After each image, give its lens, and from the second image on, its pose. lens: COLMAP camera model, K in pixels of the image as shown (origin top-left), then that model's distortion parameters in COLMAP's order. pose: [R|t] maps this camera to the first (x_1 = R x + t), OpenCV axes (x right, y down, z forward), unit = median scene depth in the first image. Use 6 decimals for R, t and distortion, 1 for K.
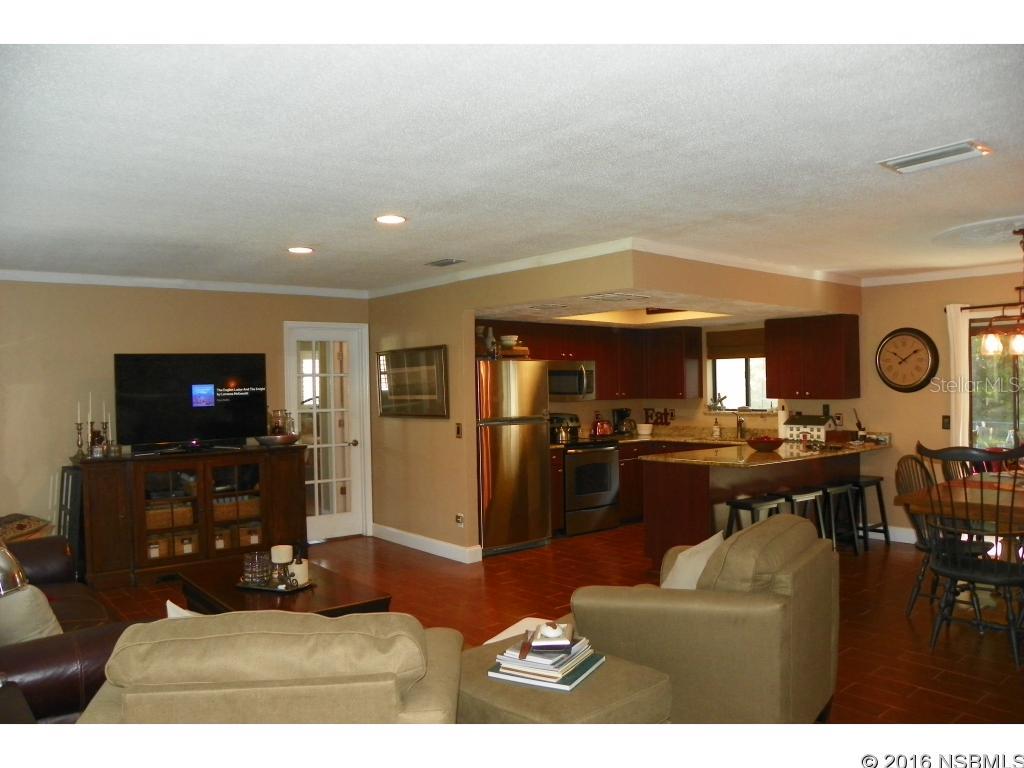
lens RADIAL K [[784.1, 0, 537.5], [0, 784.1, 381.7], [0, 0, 1]] dist [-0.010246, 0.000473]
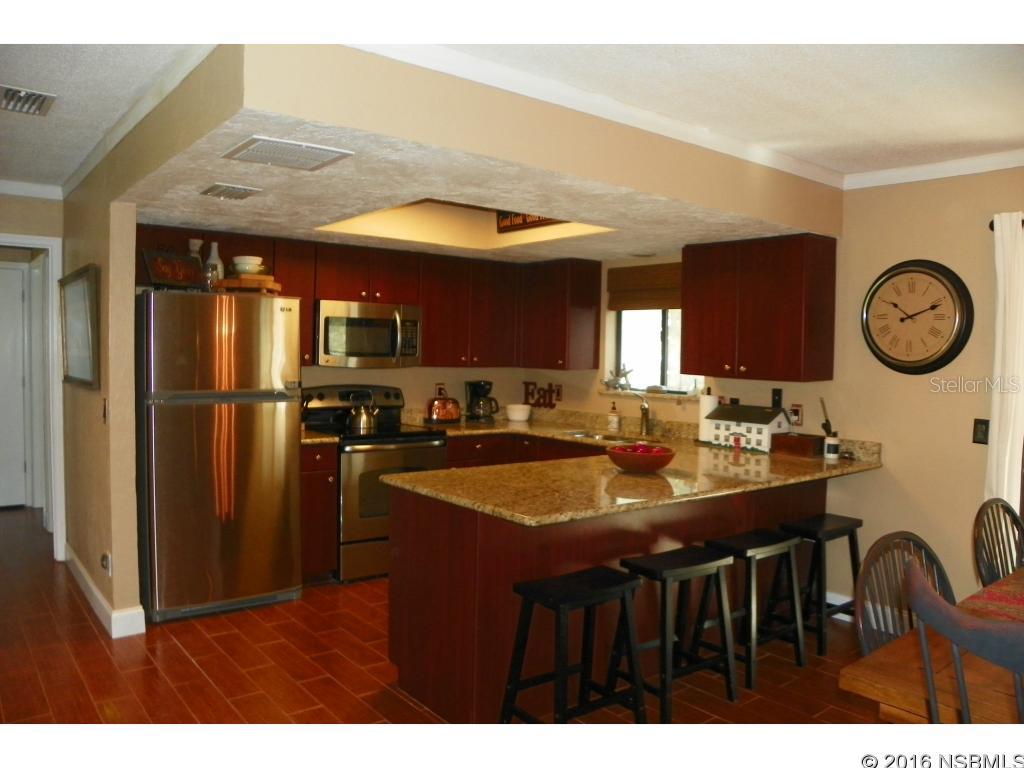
lens RADIAL K [[781.5, 0, 512.0], [0, 781.5, 384.0], [0, 0, 1]] dist [-0.029824, 0.002086]
pose [[0.998089, 0.036324, -0.049995, 0.187426], [-0.033669, 0.998028, 0.052974, 0.000826], [0.051820, -0.051190, 0.997344, 0.377441]]
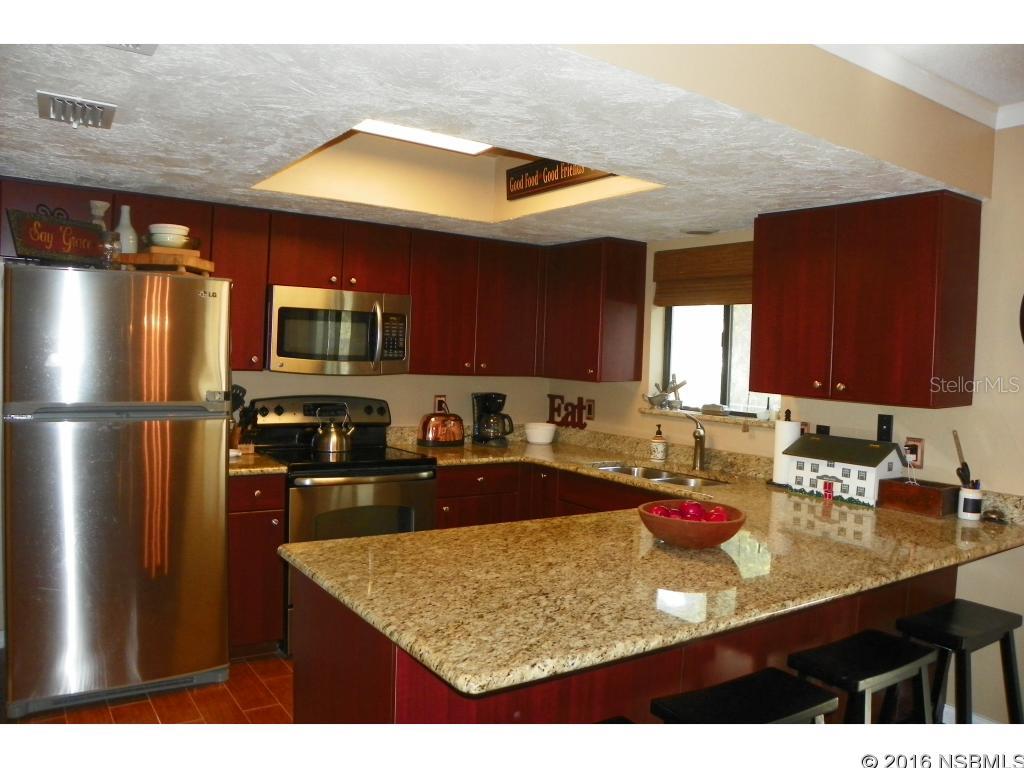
lens RADIAL K [[781.4, 0, 512.0], [0, 781.4, 384.0], [0, 0, 1]] dist [-0.044223, 0.008228]
pose [[0.991221, 0.055779, -0.119873, 0.206131], [-0.050130, 0.997508, 0.049639, 0.001318], [0.122343, -0.043194, 0.991548, 0.531438]]
